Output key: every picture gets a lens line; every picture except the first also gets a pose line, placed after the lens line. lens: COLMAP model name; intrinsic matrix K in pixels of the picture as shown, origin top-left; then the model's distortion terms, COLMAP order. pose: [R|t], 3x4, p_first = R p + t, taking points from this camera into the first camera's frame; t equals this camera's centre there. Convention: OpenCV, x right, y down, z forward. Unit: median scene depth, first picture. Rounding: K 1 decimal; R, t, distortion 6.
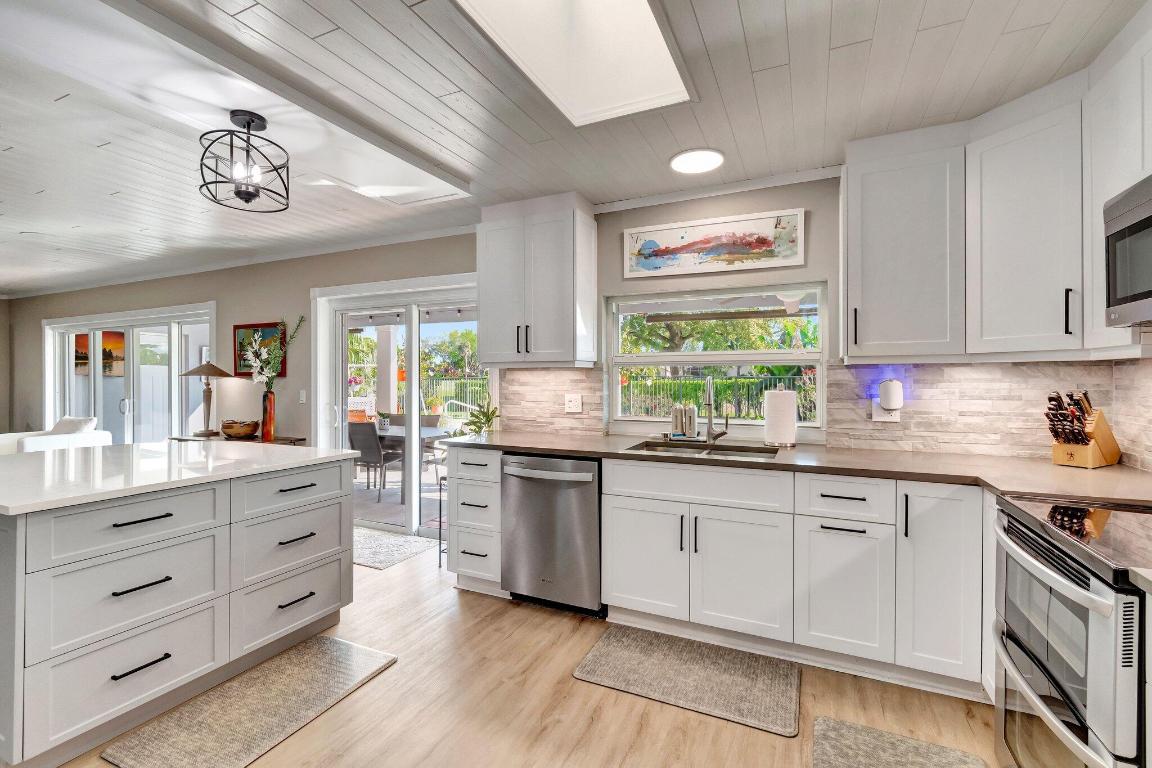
lens RADIAL K [[513.1, 0, 568.9], [0, 513.1, 379.1], [0, 0, 1]] dist [0.000221, -0.000584]
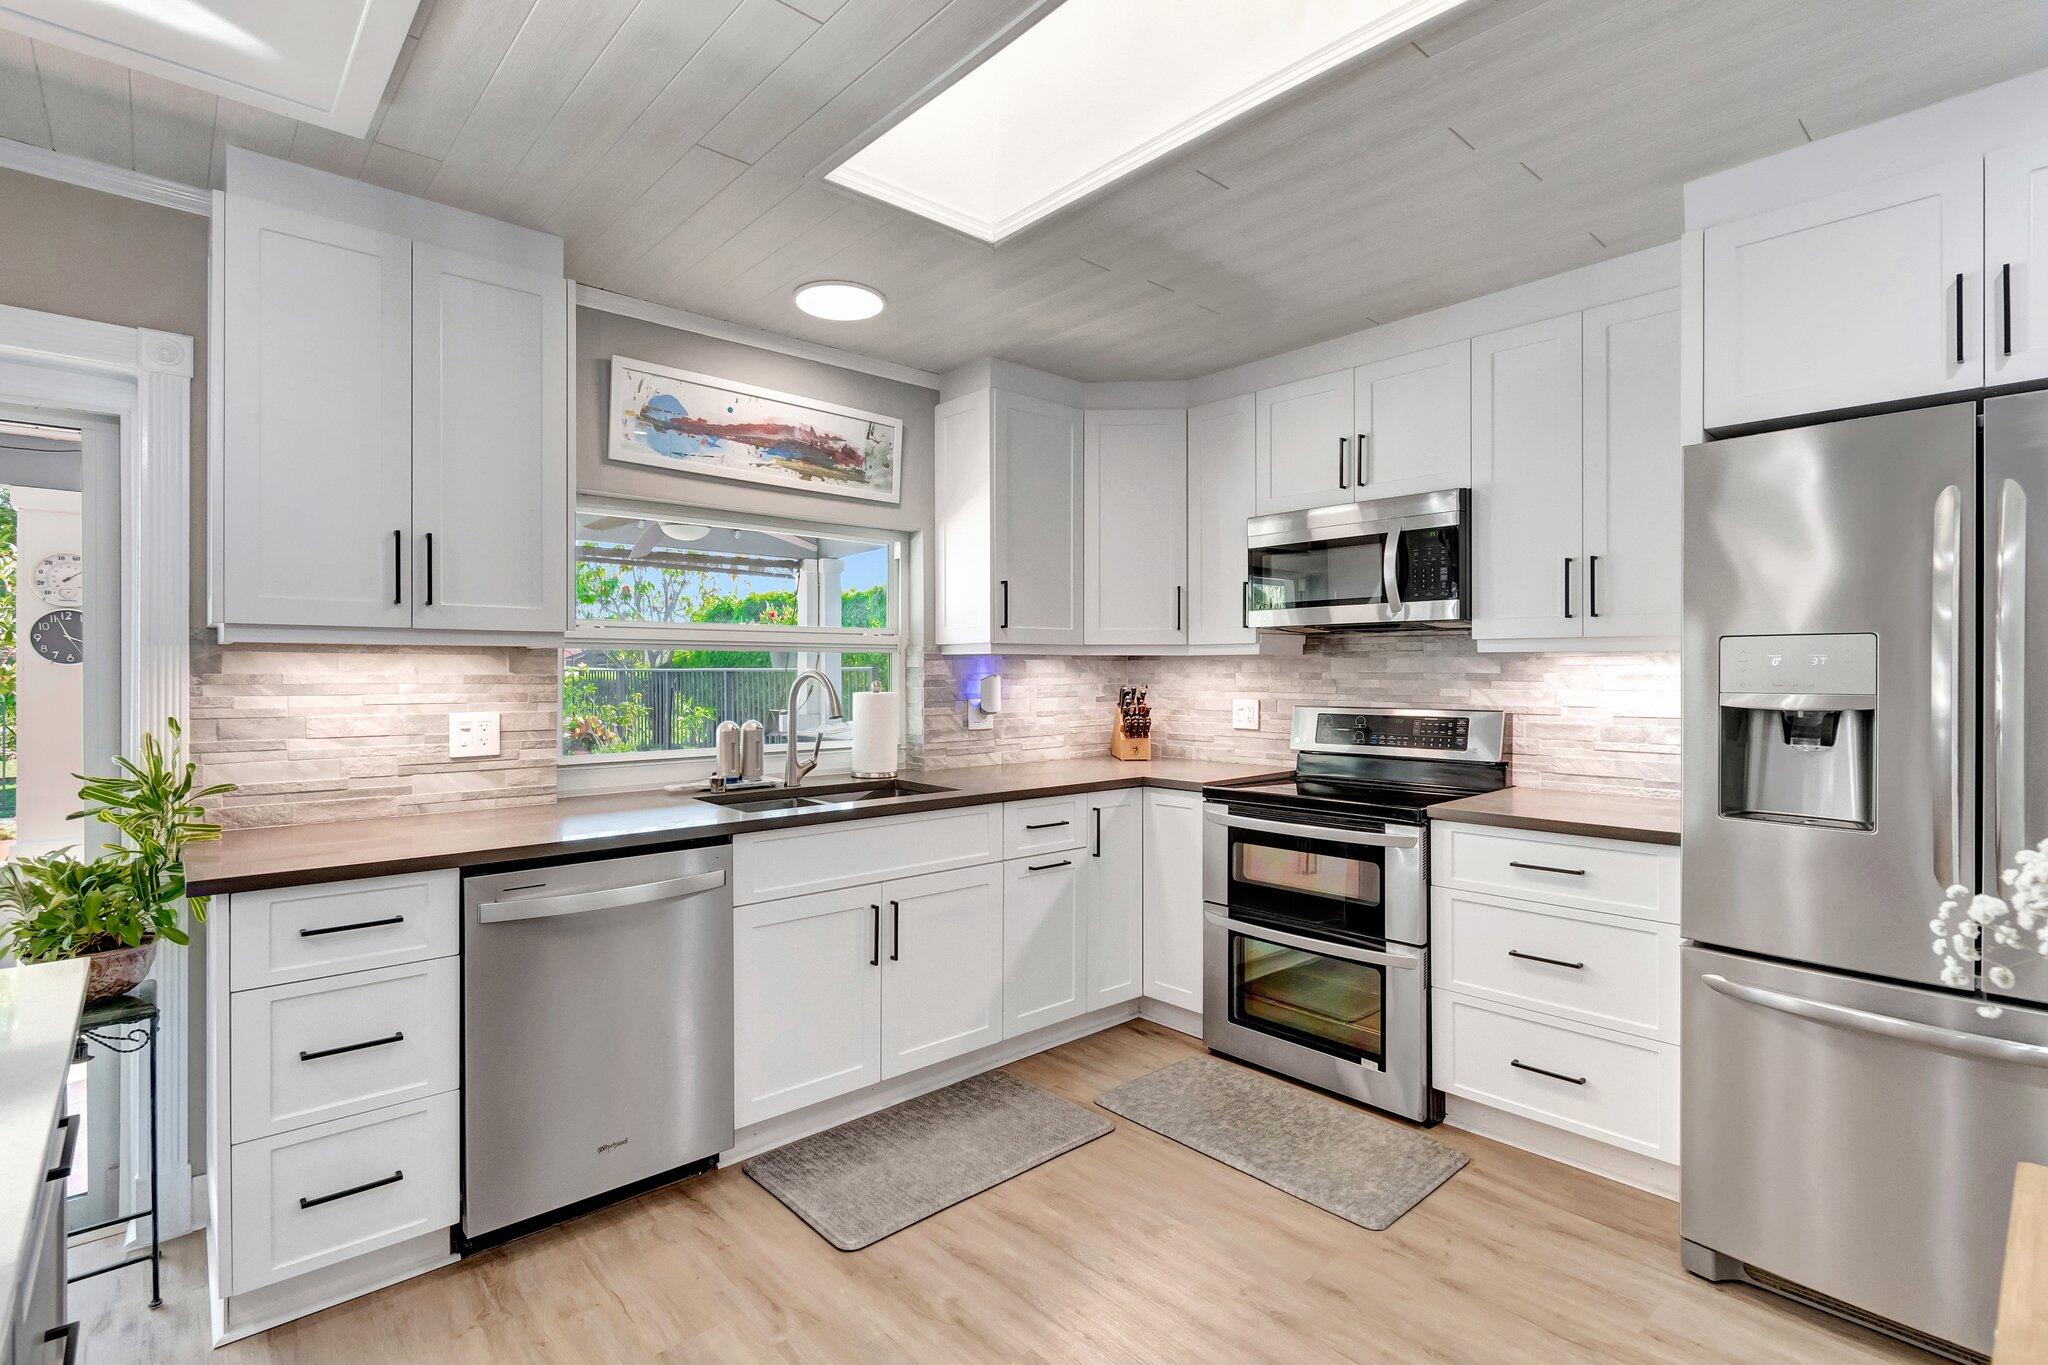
lens RADIAL K [[964.0, 0, 1014.2], [0, 964.0, 673.4], [0, 0, 1]] dist [0.010493, -0.010815]
pose [[0.385543, -0.000676, 0.922690, -0.672710], [0.003221, 0.999995, -0.000613, 0.000513], [-0.922684, 0.003209, 0.385543, 0.386398]]
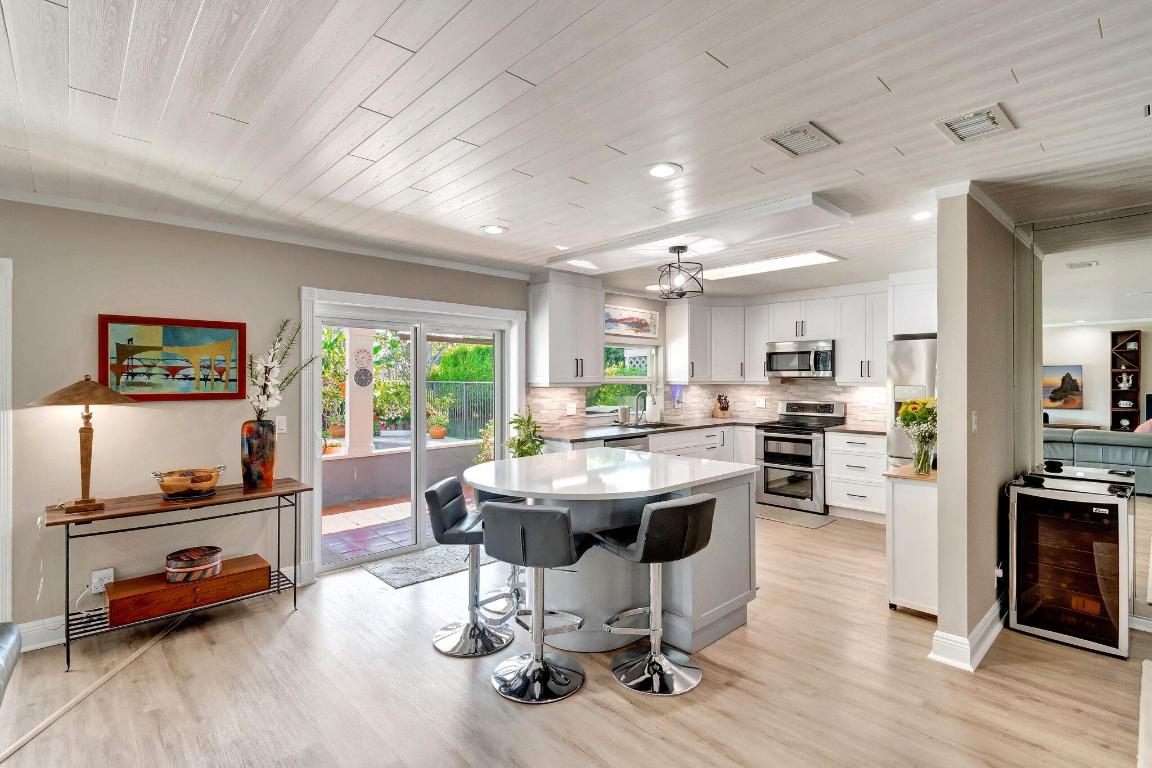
lens RADIAL K [[542.3, 0, 570.5], [0, 542.3, 378.9], [0, 0, 1]] dist [0.010493, -0.010815]
pose [[0.371253, -0.002185, 0.928529, -1.876801], [0.004041, 0.999992, 0.000738, -0.054942], [-0.928523, 0.003478, 0.371259, 0.506350]]
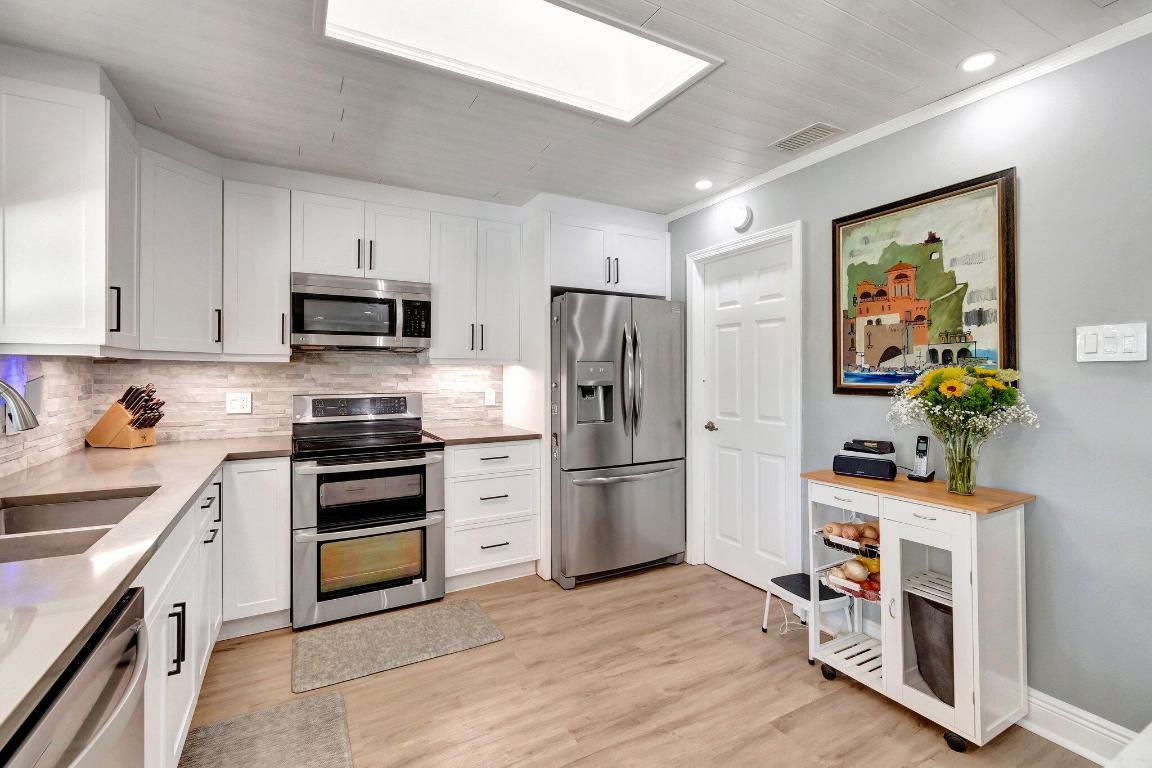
lens RADIAL K [[512.5, 0, 575.3], [0, 512.5, 373.1], [0, 0, 1]] dist [-0.001265, -0.000616]
pose [[-0.813487, 0.001581, 0.581580, -0.434561], [0.003205, 0.999993, 0.001764, -0.002203], [-0.581574, 0.003299, -0.813487, 1.093876]]
